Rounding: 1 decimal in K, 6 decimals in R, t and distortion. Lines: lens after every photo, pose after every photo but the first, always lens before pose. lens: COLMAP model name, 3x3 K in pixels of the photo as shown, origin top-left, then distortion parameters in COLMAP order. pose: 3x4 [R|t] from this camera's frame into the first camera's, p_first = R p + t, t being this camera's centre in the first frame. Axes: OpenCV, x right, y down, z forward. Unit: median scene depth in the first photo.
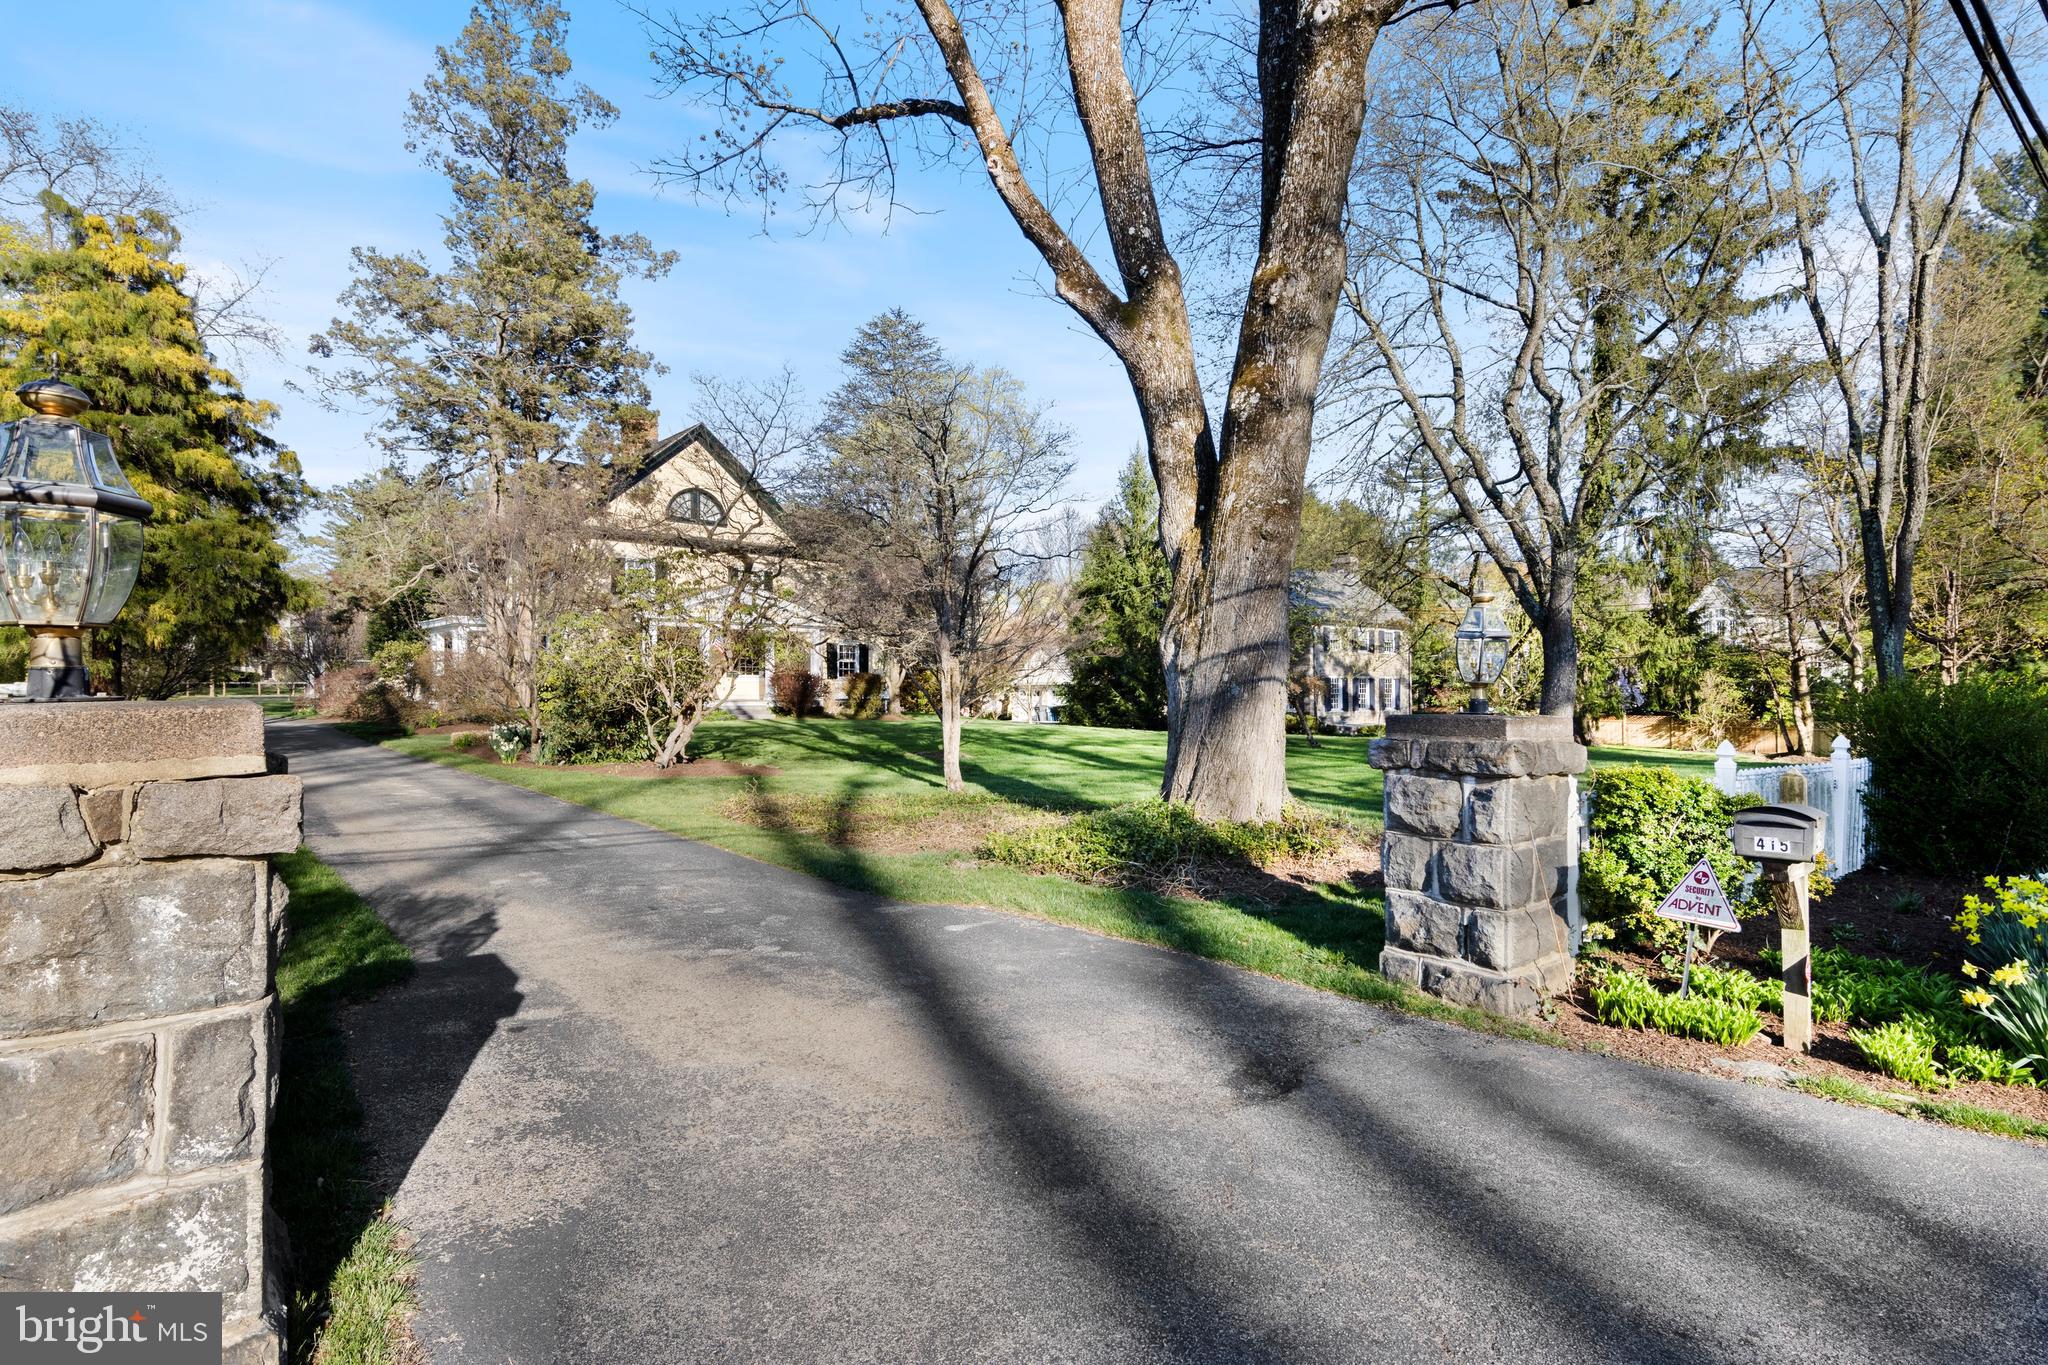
lens RADIAL K [[1041.0, 0, 1018.3], [0, 1041.0, 677.6], [0, 0, 1]] dist [0.010646, -0.002329]
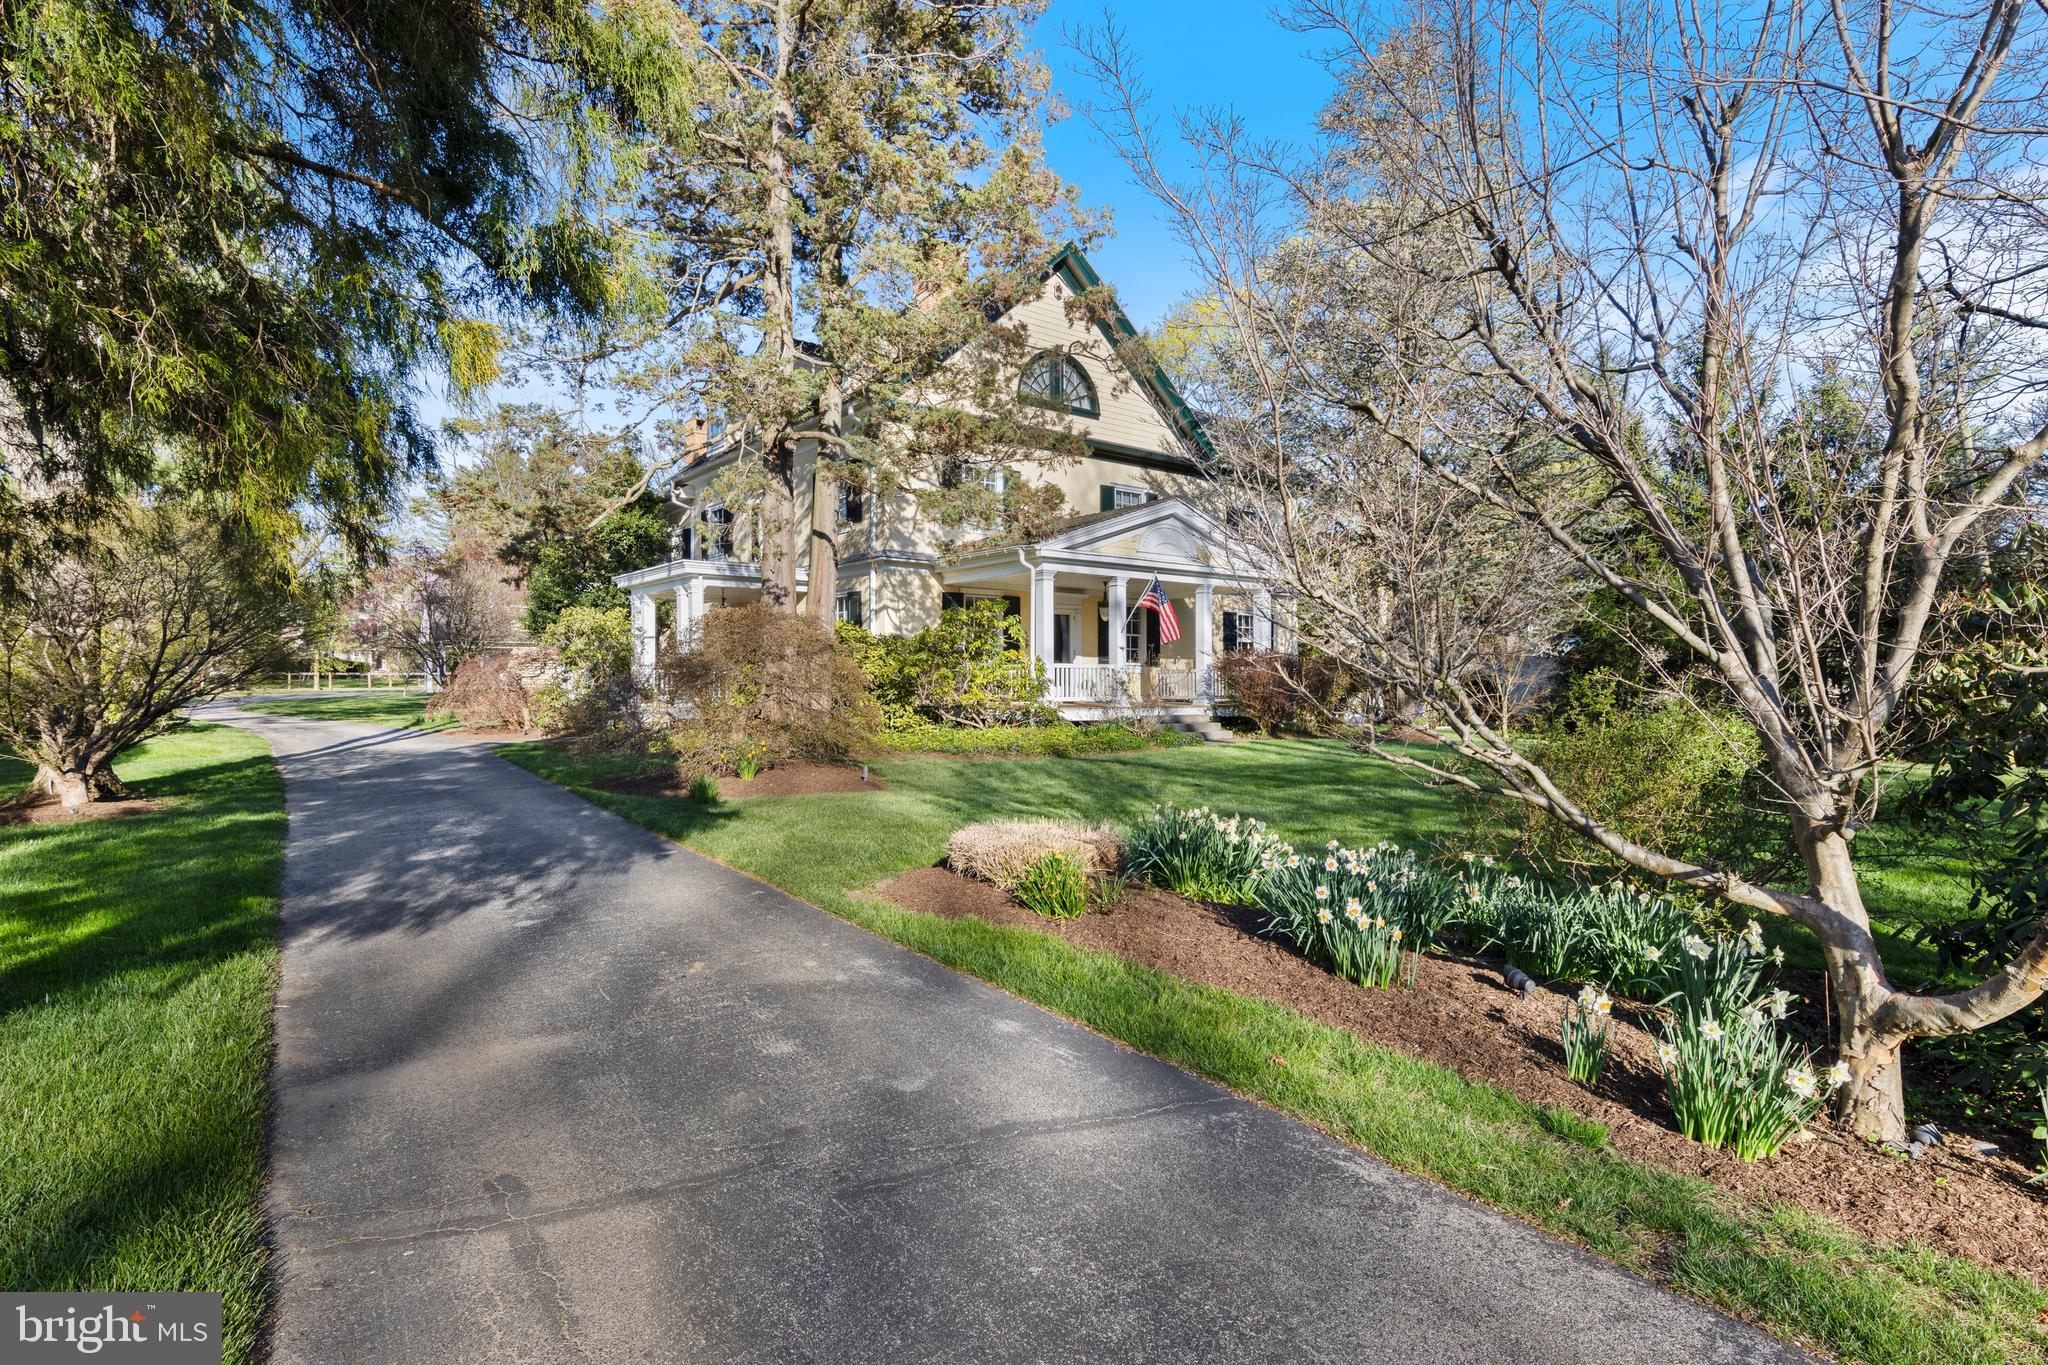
lens RADIAL K [[1041.0, 0, 1018.3], [0, 1041.0, 677.6], [0, 0, 1]] dist [0.010646, -0.002329]
pose [[0.997390, 0.002392, -0.072167, -0.282551], [-0.001839, 0.999968, 0.007727, 0.001316], [0.072184, -0.007574, 0.997363, 0.389869]]
